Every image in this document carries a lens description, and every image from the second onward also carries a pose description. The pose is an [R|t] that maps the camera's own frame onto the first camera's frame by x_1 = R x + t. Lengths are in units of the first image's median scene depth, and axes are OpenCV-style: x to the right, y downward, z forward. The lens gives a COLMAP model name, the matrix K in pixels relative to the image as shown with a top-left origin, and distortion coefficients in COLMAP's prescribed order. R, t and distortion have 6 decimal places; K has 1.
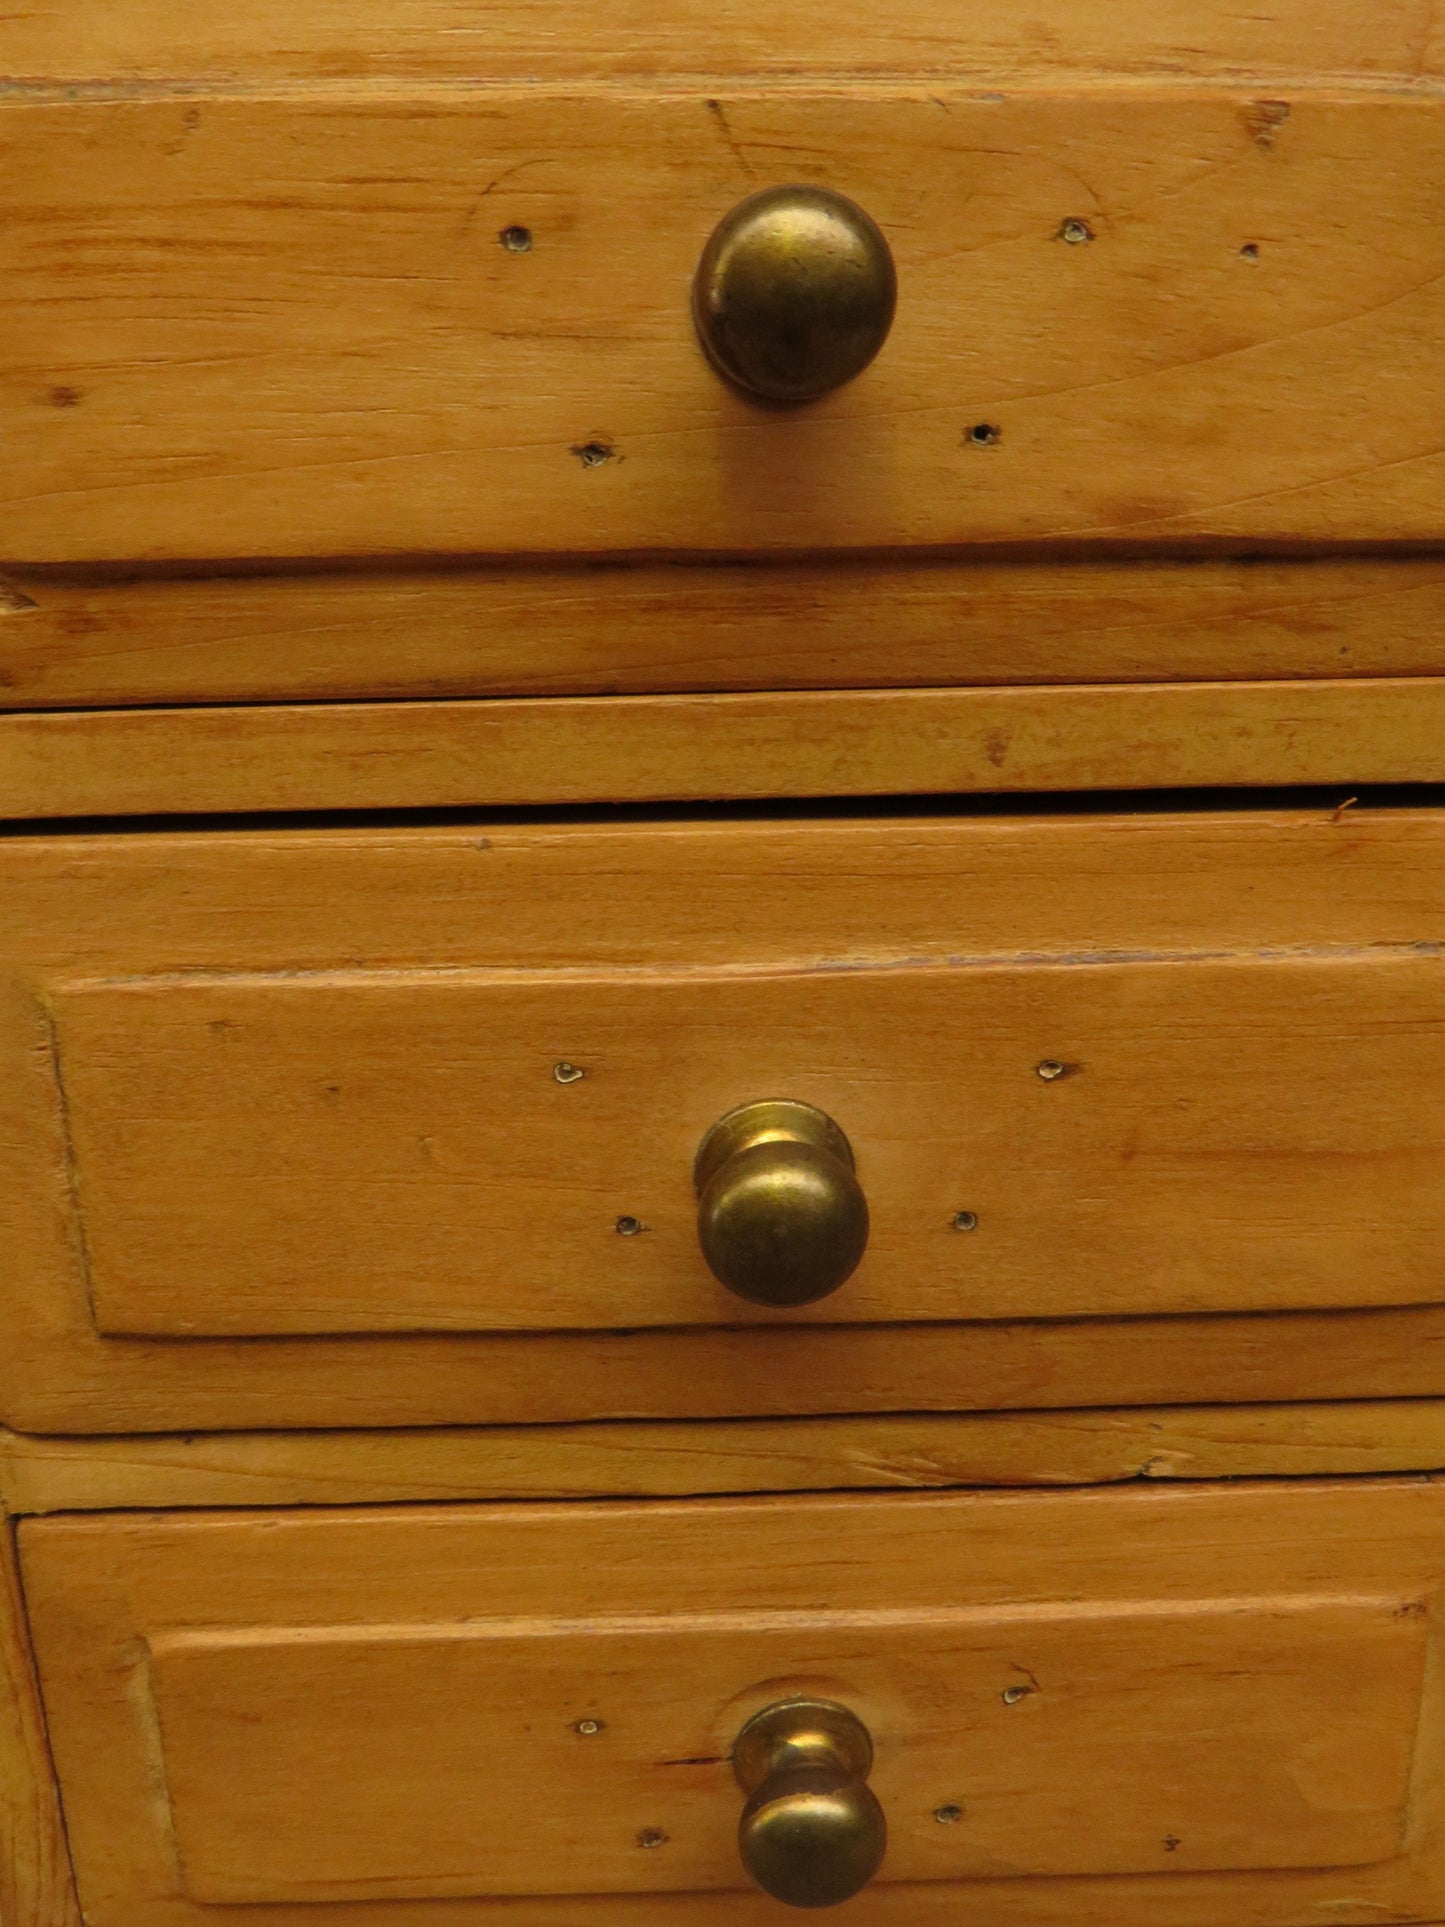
lens RADIAL K [[1684.8, 0, 706.6], [0, 1684.8, 972.8], [0, 0, 1]] dist [-0.040830, 0.003322]
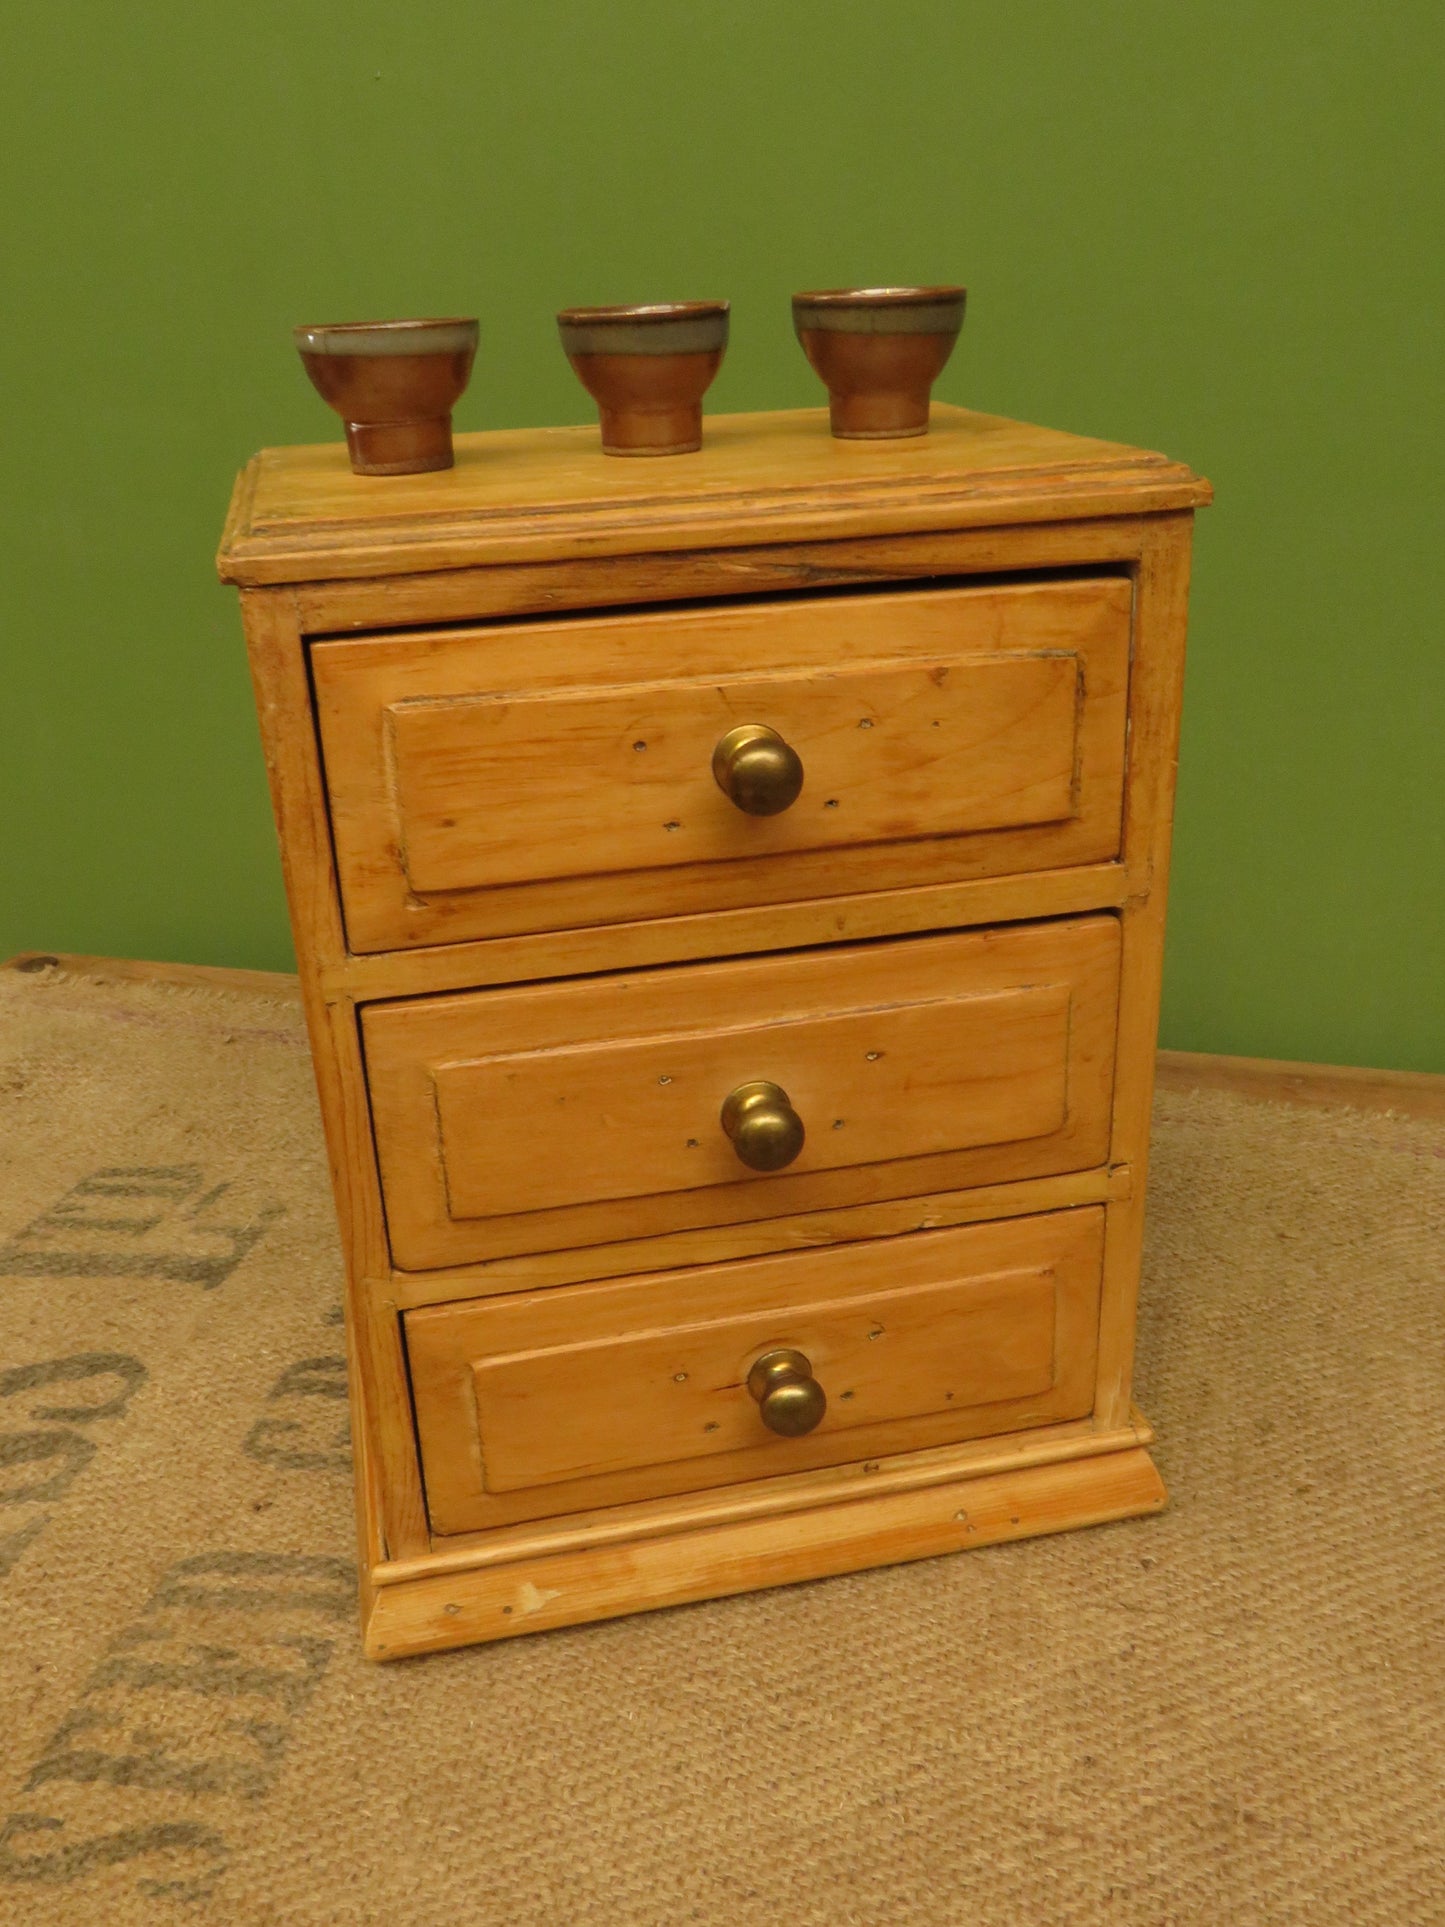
lens RADIAL K [[1631.7, 0, 722.5], [0, 1631.7, 963.5], [0, 0, 1]] dist [-0.062528, 0.006564]
pose [[0.980882, -0.094642, 0.170039, -0.368094], [0.079237, 0.992298, 0.095220, -0.299941], [-0.177741, -0.079926, 0.980826, -1.152602]]
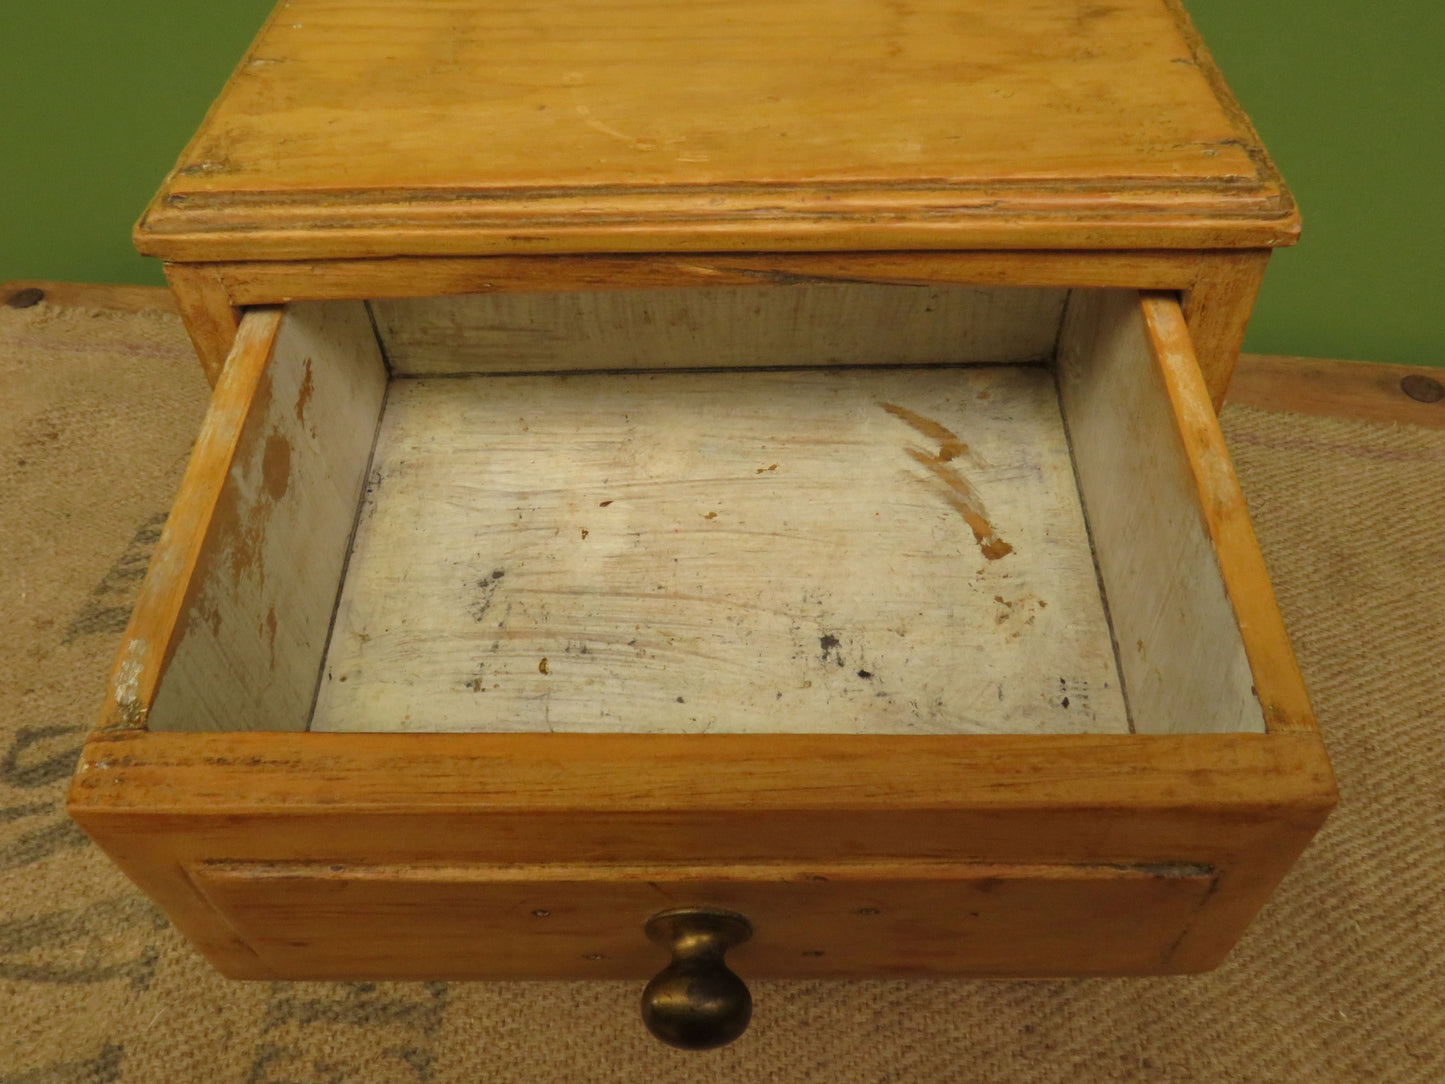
lens RADIAL K [[1243.3, 0, 724.1], [0, 1243.3, 574.7], [0, 0, 1]] dist [-0.040686, -0.008580]
pose [[0.998576, 0.028583, -0.045055, 0.132822], [-0.003706, 0.879527, 0.475835, -0.940862], [0.053228, -0.474990, 0.878380, -0.494503]]
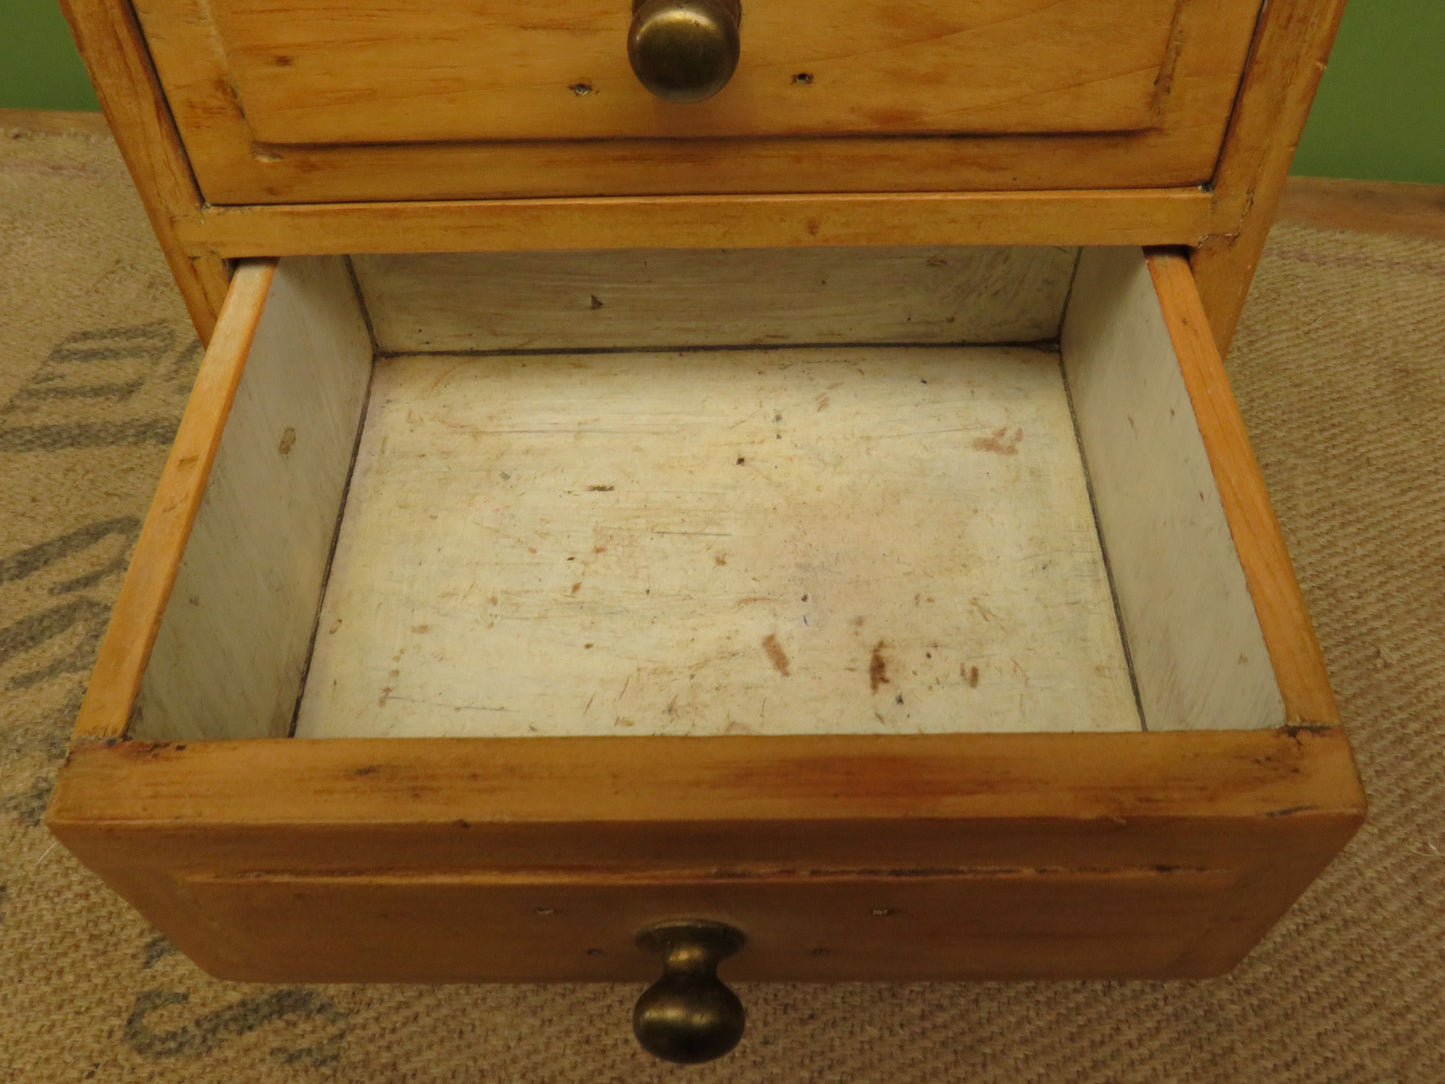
lens RADIAL K [[1253.8, 0, 723.7], [0, 1253.8, 572.3], [0, 0, 1]] dist [-0.044822, 0.004544]
pose [[0.998896, 0.029168, -0.036831, 0.131957], [-0.006604, 0.863324, 0.504606, -0.483207], [0.046516, -0.503806, 0.862563, -0.346588]]
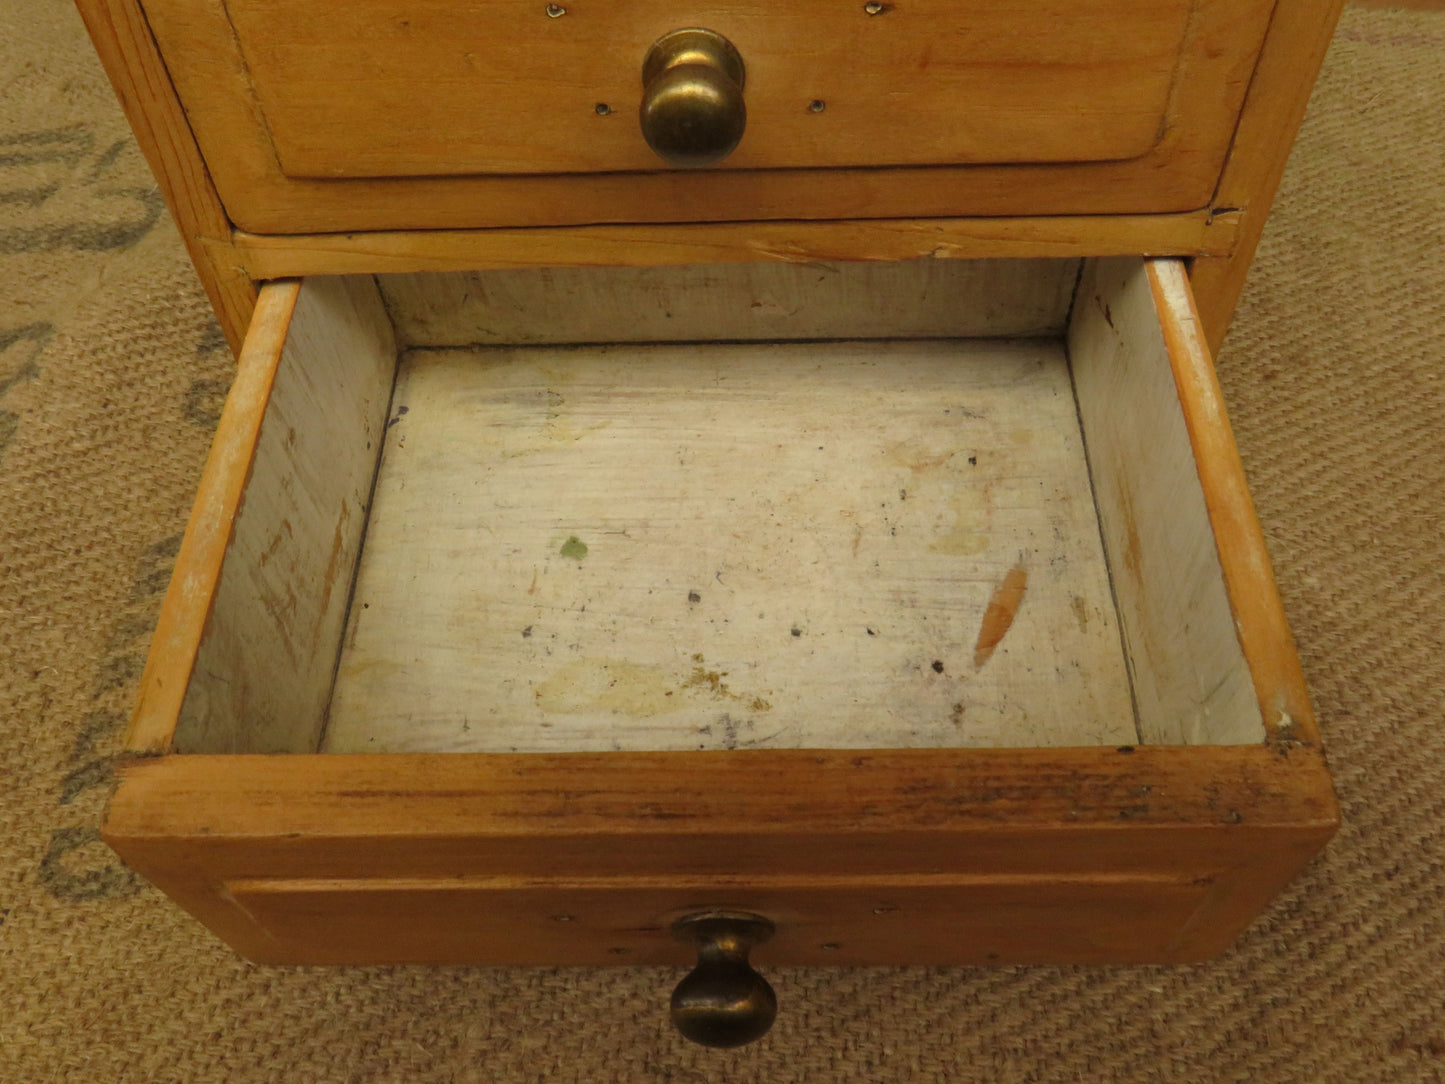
lens RADIAL K [[1263.4, 0, 725.1], [0, 1263.4, 574.6], [0, 0, 1]] dist [-0.040830, 0.003322]
pose [[0.999683, 0.009526, -0.023298, 0.103349], [0.005128, 0.829130, 0.559033, -0.152376], [0.024642, -0.558975, 0.828818, -0.229210]]
